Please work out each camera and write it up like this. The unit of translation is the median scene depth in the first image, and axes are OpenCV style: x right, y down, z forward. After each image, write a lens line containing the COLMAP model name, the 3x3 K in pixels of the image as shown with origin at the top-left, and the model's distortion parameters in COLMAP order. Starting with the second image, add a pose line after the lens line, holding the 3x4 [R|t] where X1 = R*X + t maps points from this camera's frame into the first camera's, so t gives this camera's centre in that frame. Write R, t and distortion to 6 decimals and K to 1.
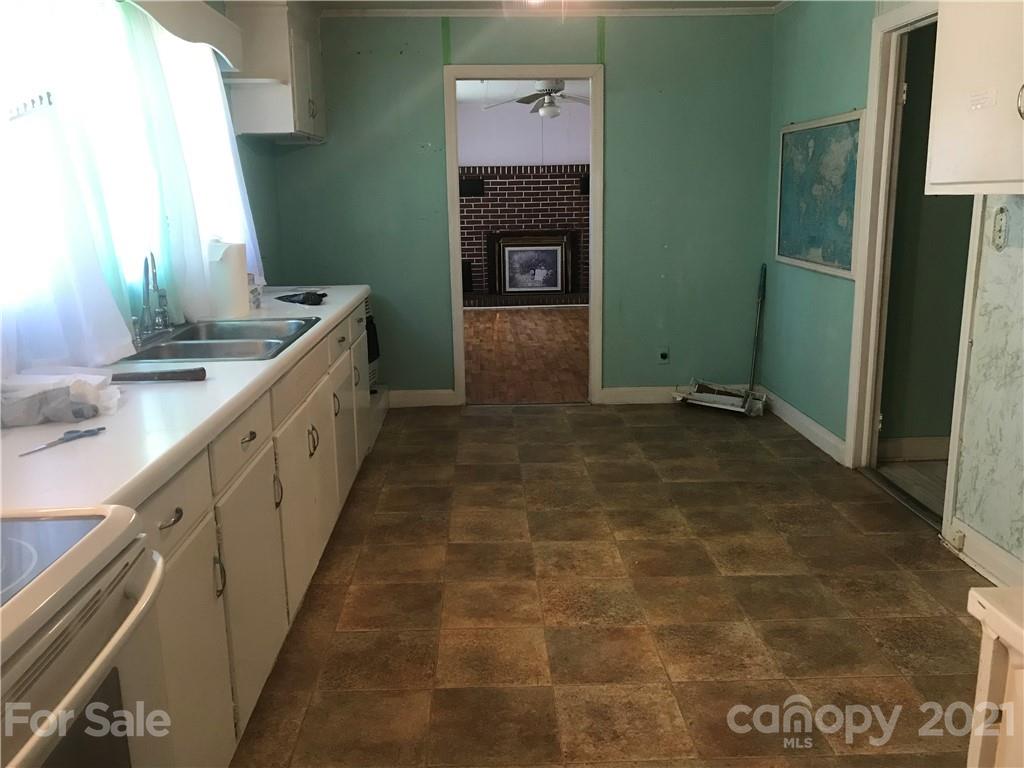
lens RADIAL K [[873.5, 0, 513.2], [0, 873.5, 383.8], [0, 0, 1]] dist [0.090778, -0.005668]
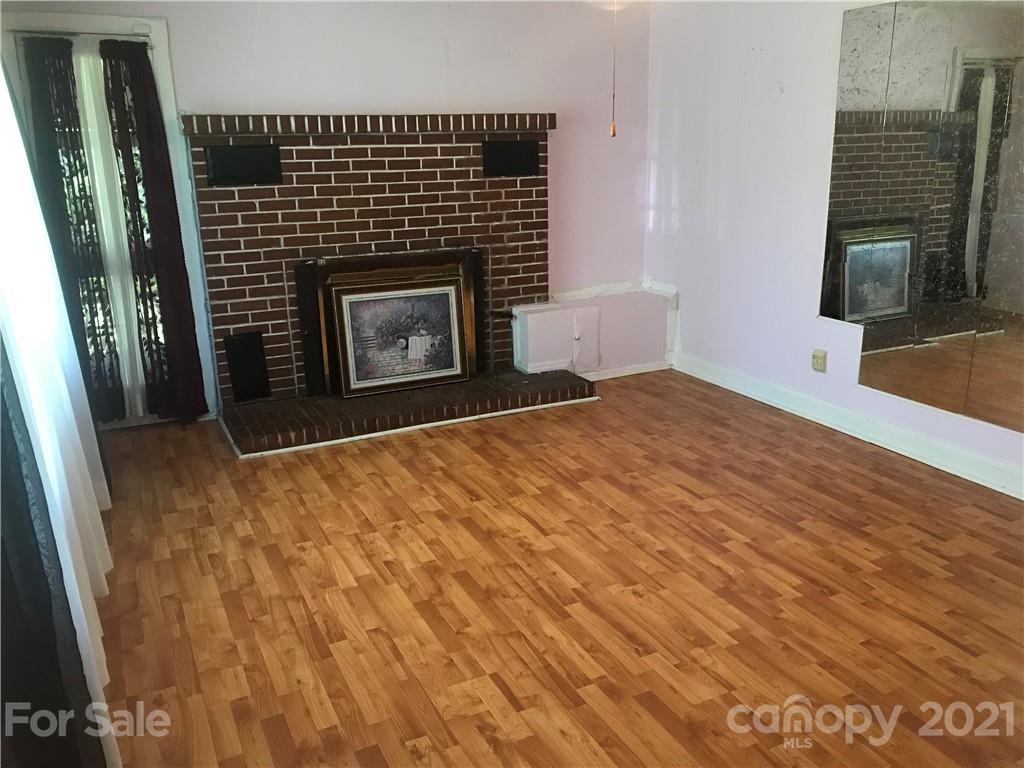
lens RADIAL K [[873.5, 0, 511.8], [0, 873.5, 382.9], [0, 0, 1]] dist [0.090778, -0.005668]
pose [[0.915038, -0.111294, 0.387710, -0.110282], [0.093154, 0.993506, 0.065338, -0.131936], [-0.392464, -0.023670, 0.919463, 0.541815]]
